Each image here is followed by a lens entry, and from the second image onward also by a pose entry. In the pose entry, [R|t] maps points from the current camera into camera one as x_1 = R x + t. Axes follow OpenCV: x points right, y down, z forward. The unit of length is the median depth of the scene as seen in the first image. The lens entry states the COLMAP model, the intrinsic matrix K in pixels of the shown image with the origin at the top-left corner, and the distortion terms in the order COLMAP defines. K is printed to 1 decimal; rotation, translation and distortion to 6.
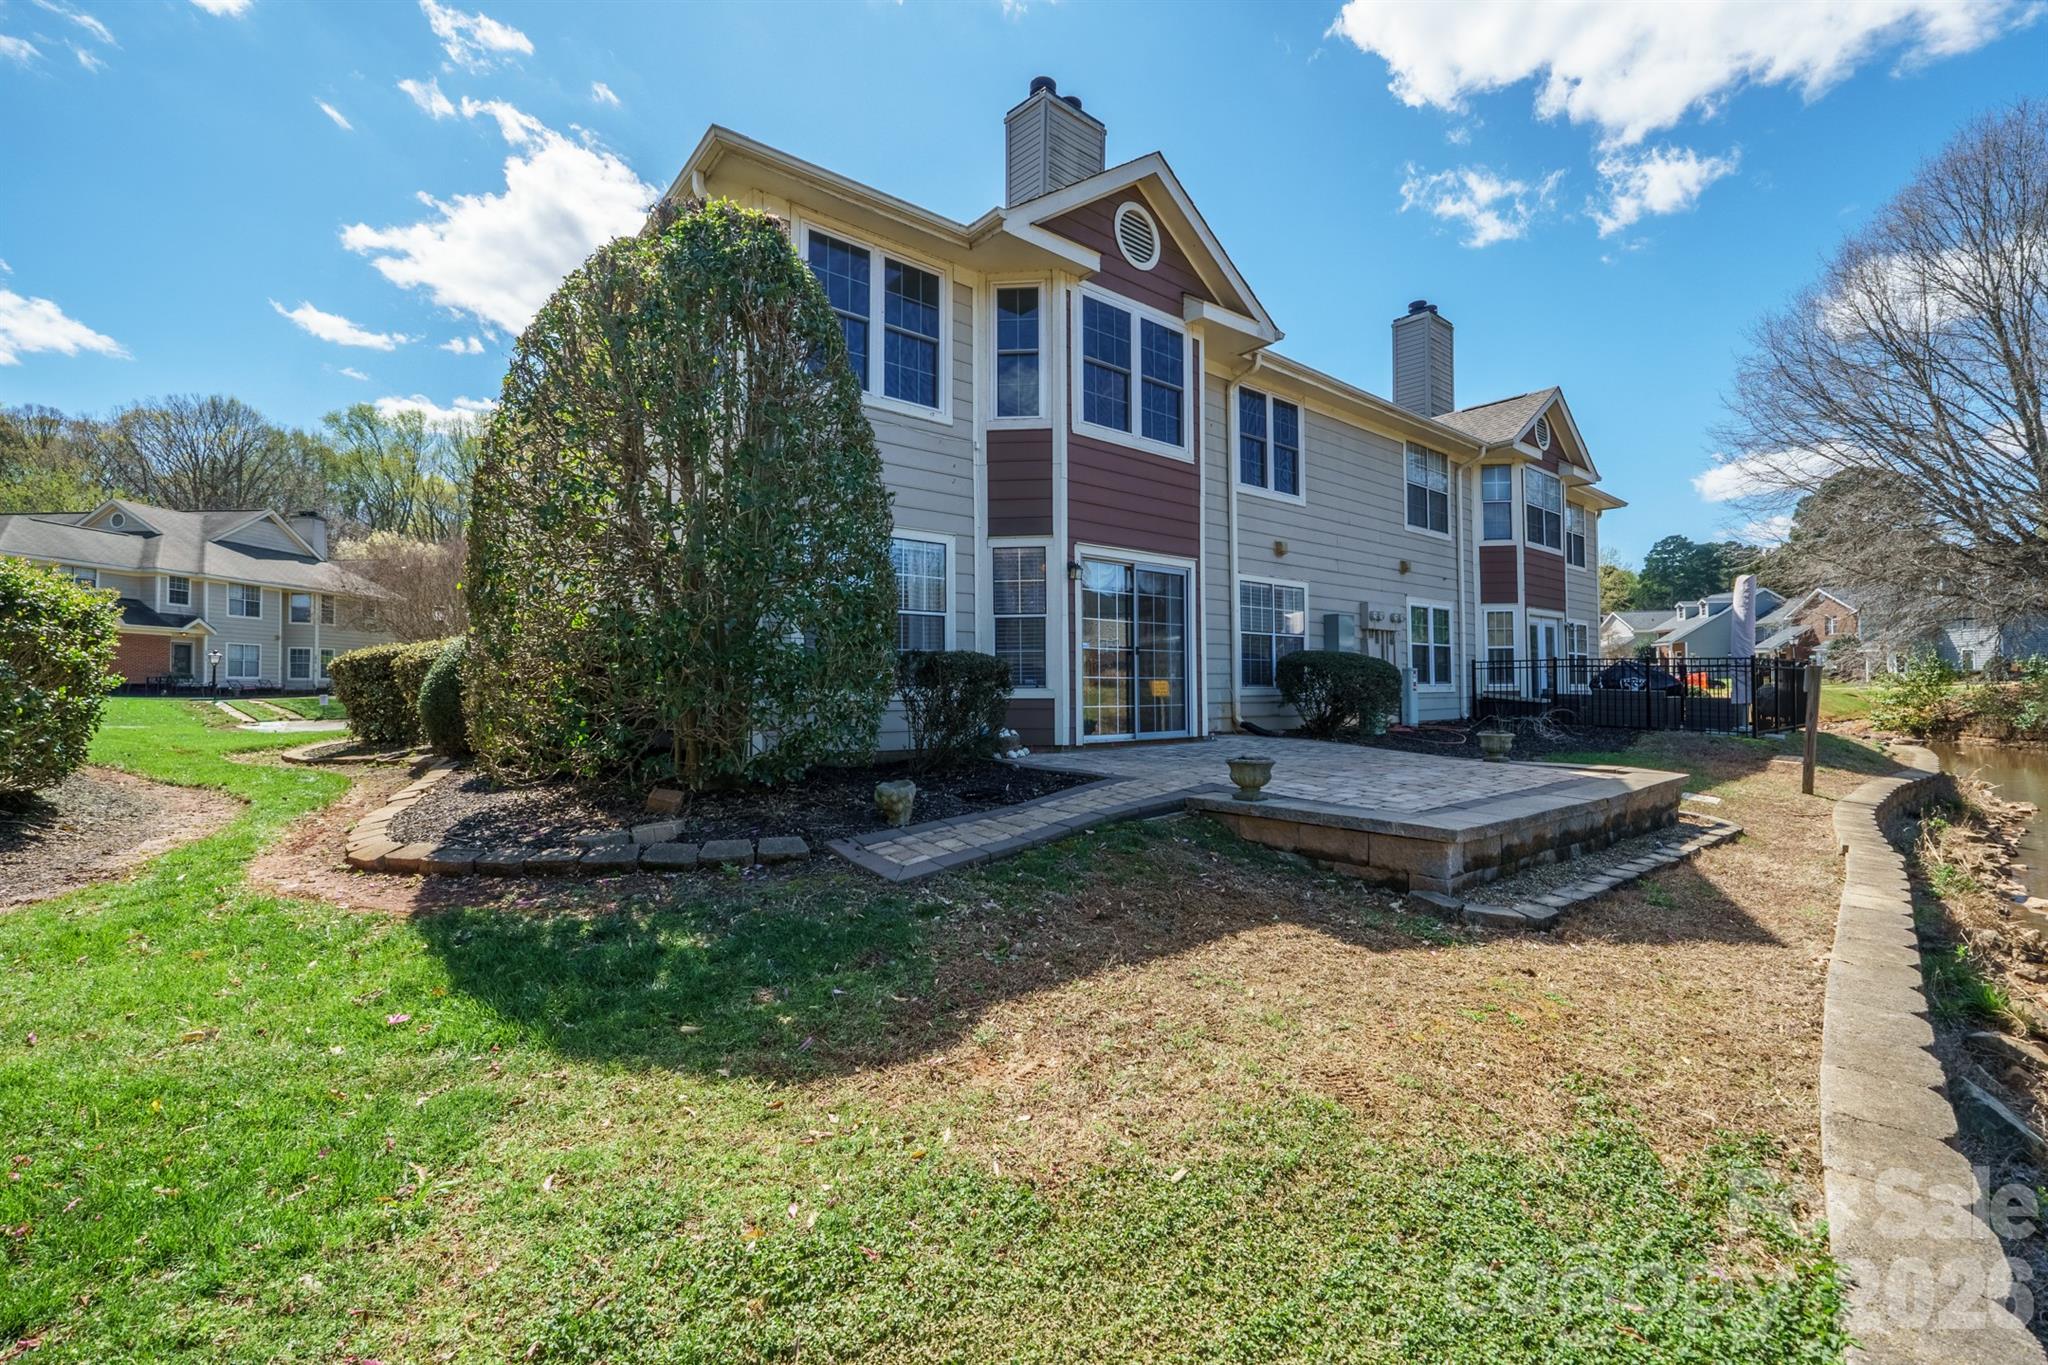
lens RADIAL K [[866.1, 0, 1036.8], [0, 866.1, 684.3], [0, 0, 1]] dist [-0.008018, -0.000405]
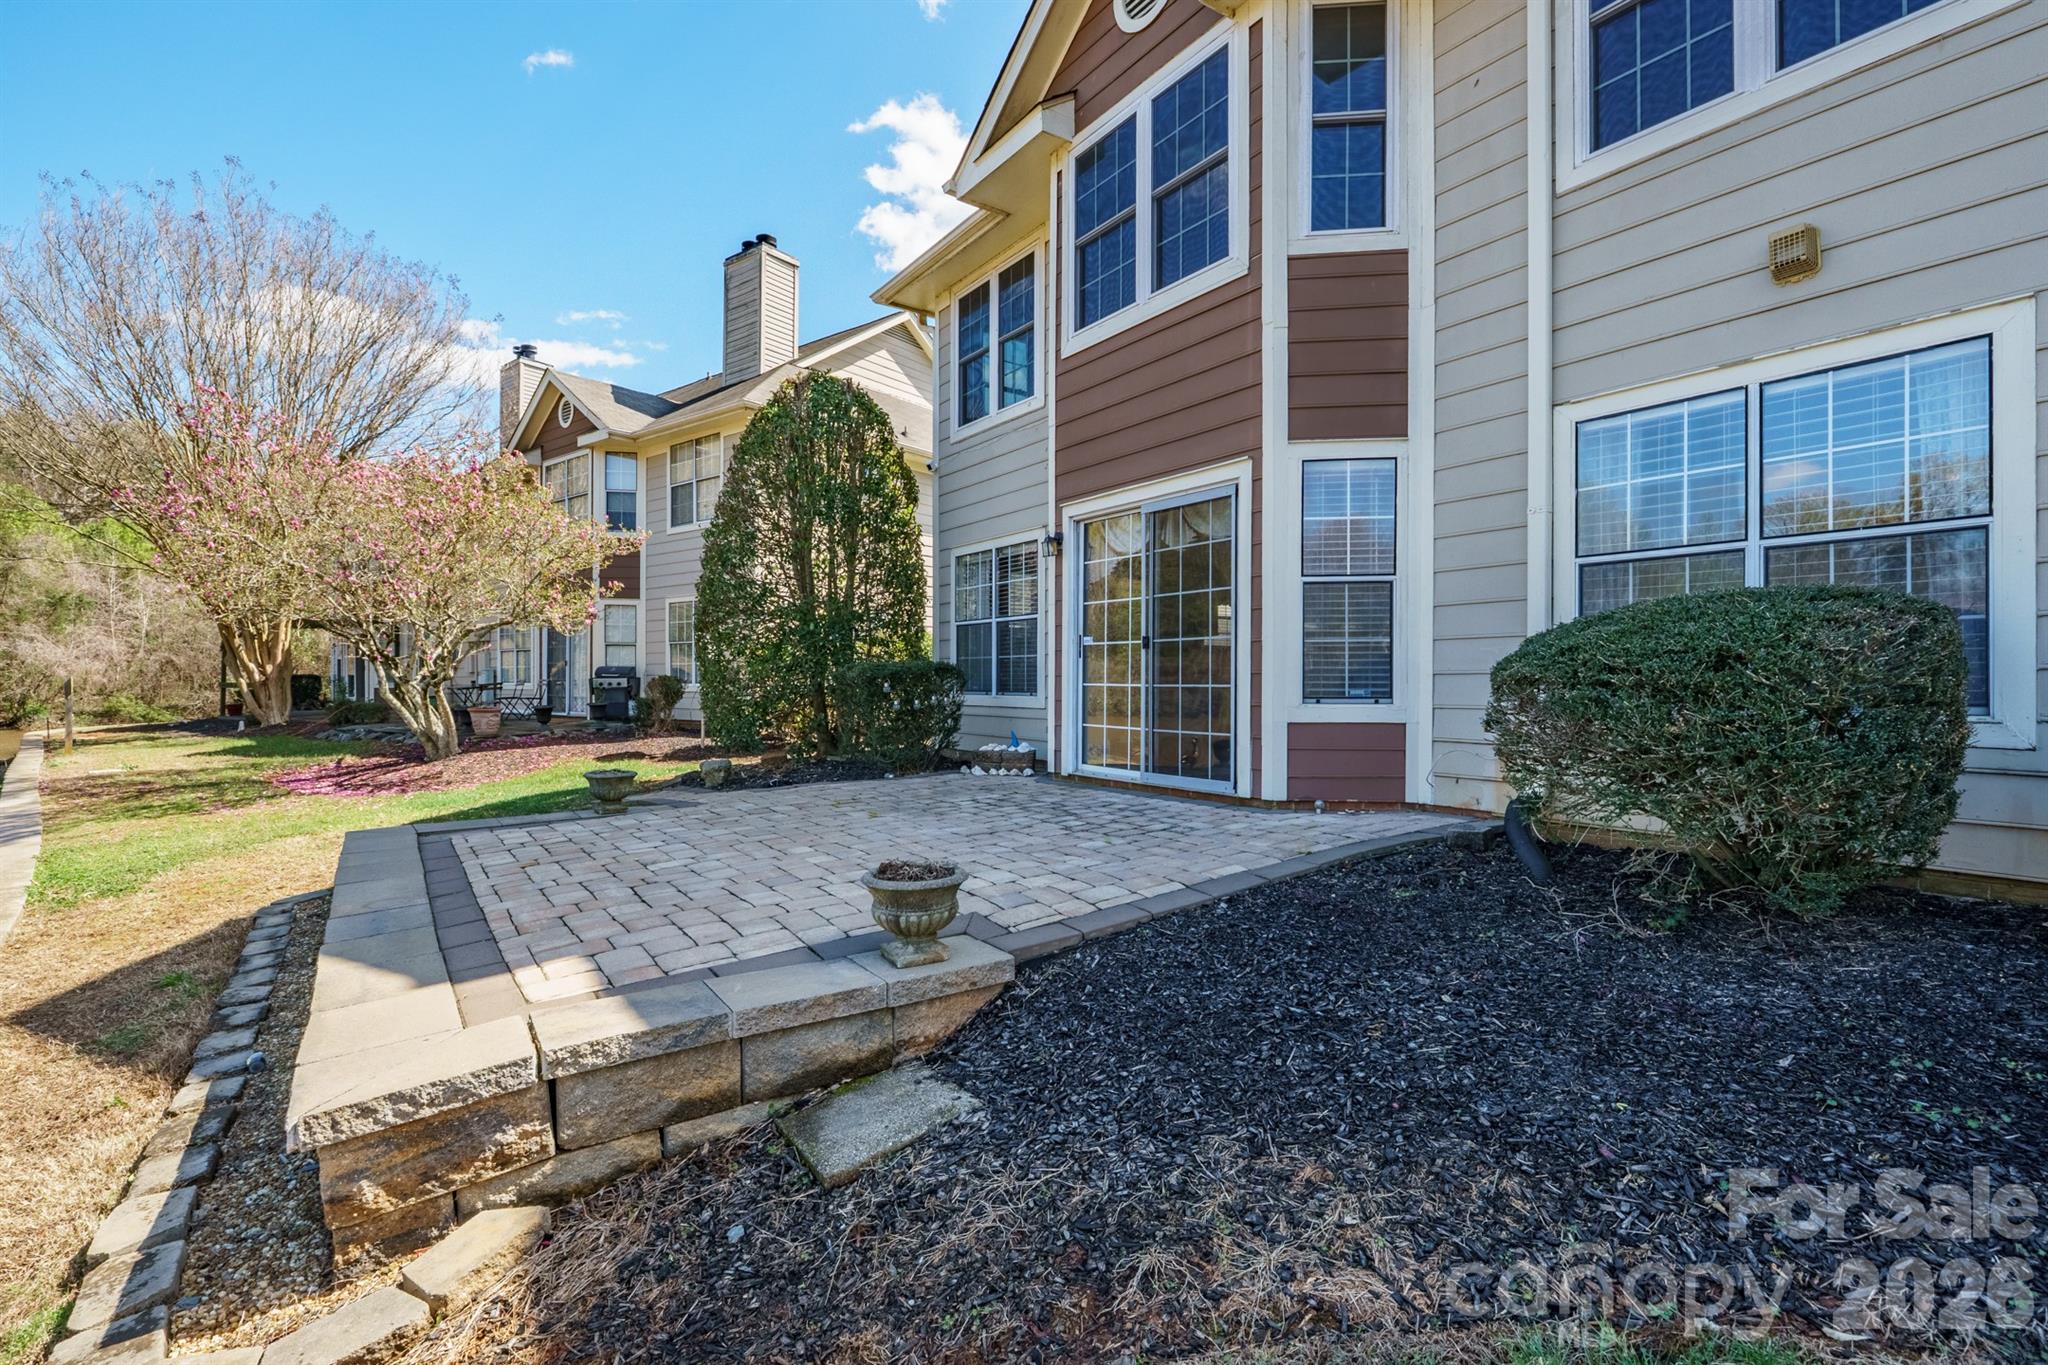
lens RADIAL K [[866.1, 0, 1036.8], [0, 866.1, 684.3], [0, 0, 1]] dist [-0.008018, -0.000405]
pose [[-0.039651, 0.017419, -0.999062, 0.748678], [0.014525, 0.999752, 0.016855, -0.020113], [0.999108, -0.013843, -0.039894, 0.942085]]
